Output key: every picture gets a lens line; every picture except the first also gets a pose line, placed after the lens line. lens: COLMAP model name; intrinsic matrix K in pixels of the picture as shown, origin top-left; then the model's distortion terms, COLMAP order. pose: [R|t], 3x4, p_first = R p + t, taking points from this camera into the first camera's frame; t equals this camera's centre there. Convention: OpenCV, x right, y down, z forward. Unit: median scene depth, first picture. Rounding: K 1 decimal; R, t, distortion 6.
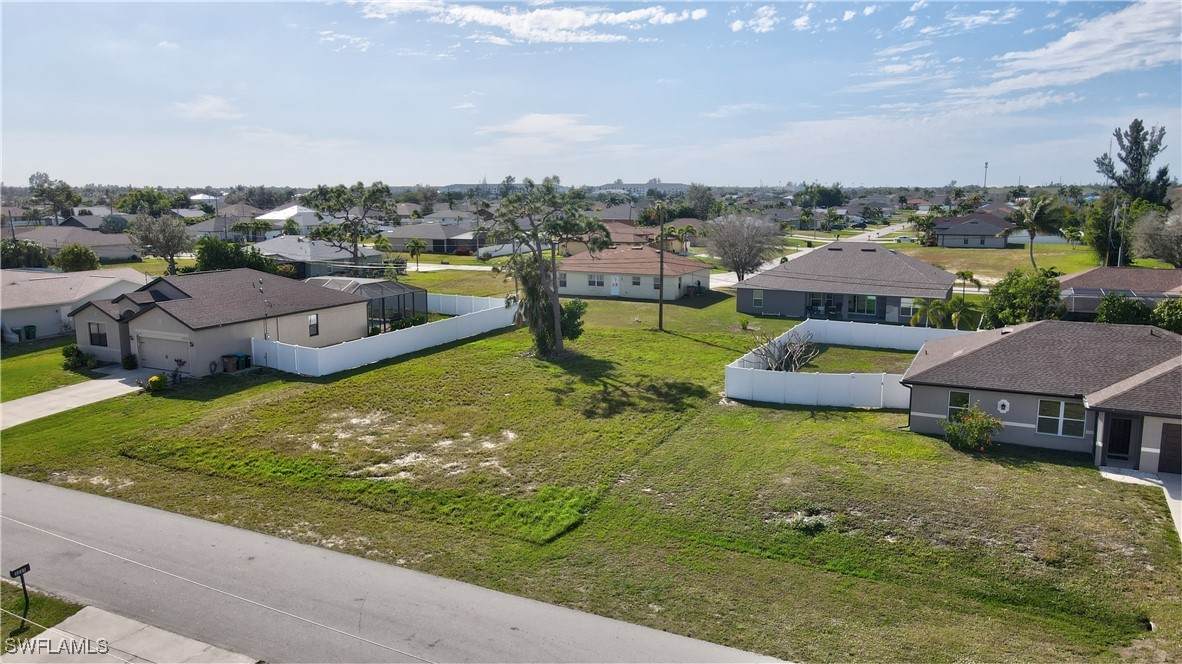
lens RADIAL K [[864.0, 0, 585.8], [0, 864.0, 332.7], [0, 0, 1]] dist [0.018956, 0.004301]
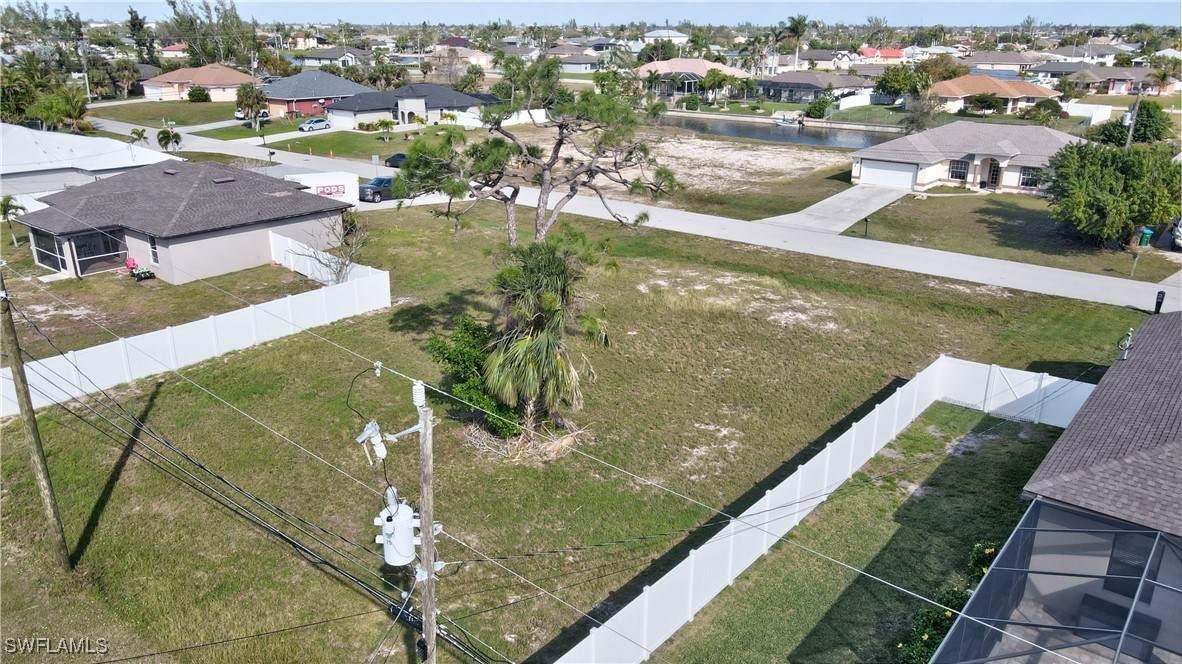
lens RADIAL K [[864.0, 0, 586.8], [0, 864.0, 335.4], [0, 0, 1]] dist [0.018956, 0.004301]
pose [[-0.976001, -0.076271, 0.203972, -0.246697], [0.032655, 0.874806, 0.483372, -0.364525], [-0.215303, 0.478432, -0.851321, 1.979289]]
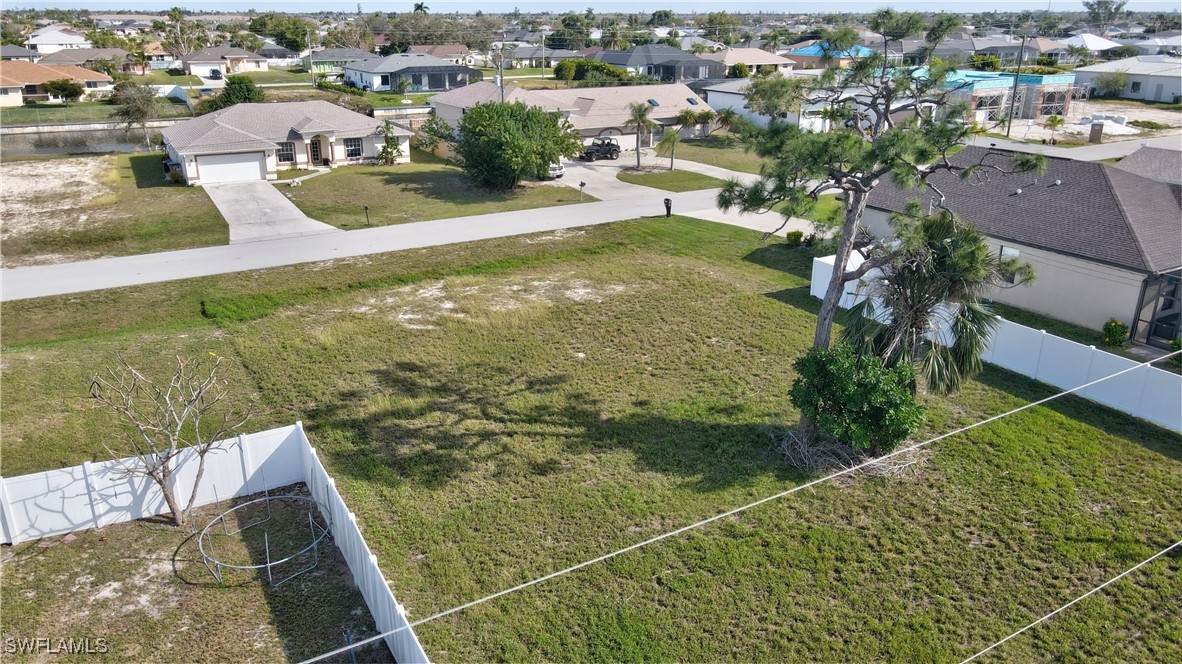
lens RADIAL K [[864.0, 0, 584.3], [0, 864.0, 331.2], [0, 0, 1]] dist [0.018956, 0.004301]
pose [[-0.554841, 0.286750, -0.780977, 0.503486], [-0.137492, 0.894211, 0.426007, -0.272762], [0.820516, 0.343744, -0.456720, 1.533493]]
